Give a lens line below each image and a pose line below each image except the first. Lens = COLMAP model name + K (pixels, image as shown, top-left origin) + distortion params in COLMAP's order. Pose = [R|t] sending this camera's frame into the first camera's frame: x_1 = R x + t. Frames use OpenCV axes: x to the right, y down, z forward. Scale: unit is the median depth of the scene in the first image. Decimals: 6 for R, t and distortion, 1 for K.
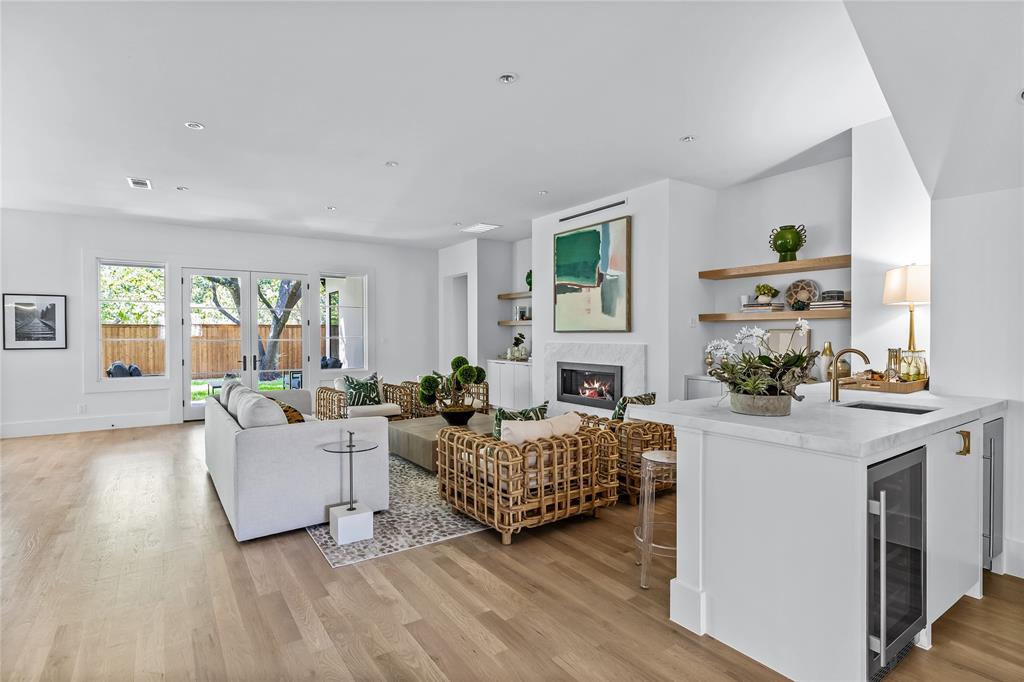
lens RADIAL K [[521.1, 0, 502.6], [0, 521.1, 339.5], [0, 0, 1]] dist [-0.002148, 0.000128]
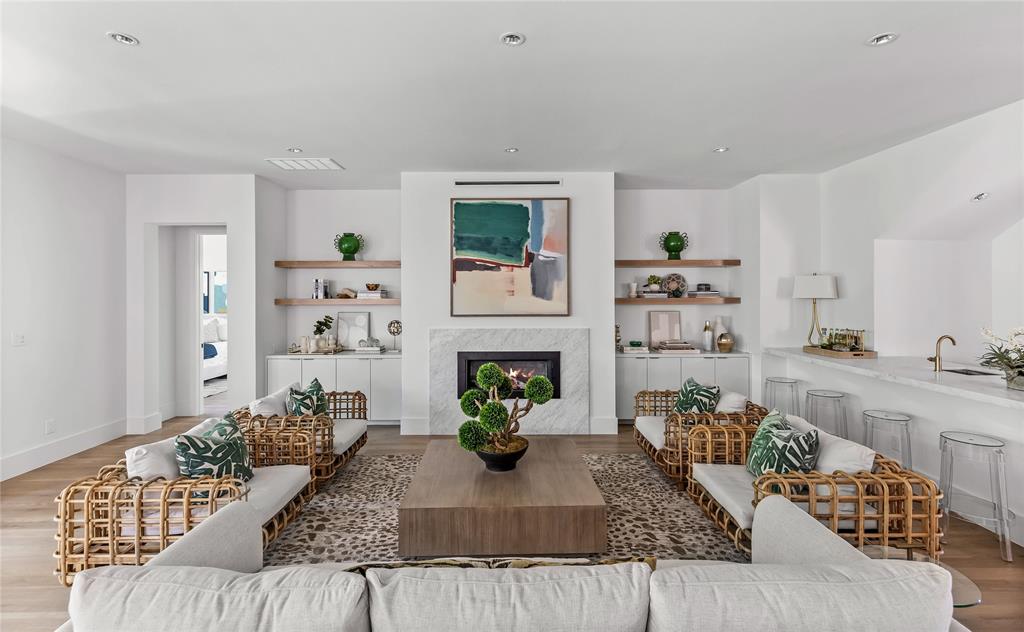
lens RADIAL K [[443.2, 0, 510.0], [0, 443.2, 293.4], [0, 0, 1]] dist [0.001461, 0.000581]
pose [[0.550091, 0.006890, 0.835076, -0.486300], [0.012508, 0.999786, -0.016488, -0.042321], [-0.835011, 0.019515, 0.549887, 0.597317]]
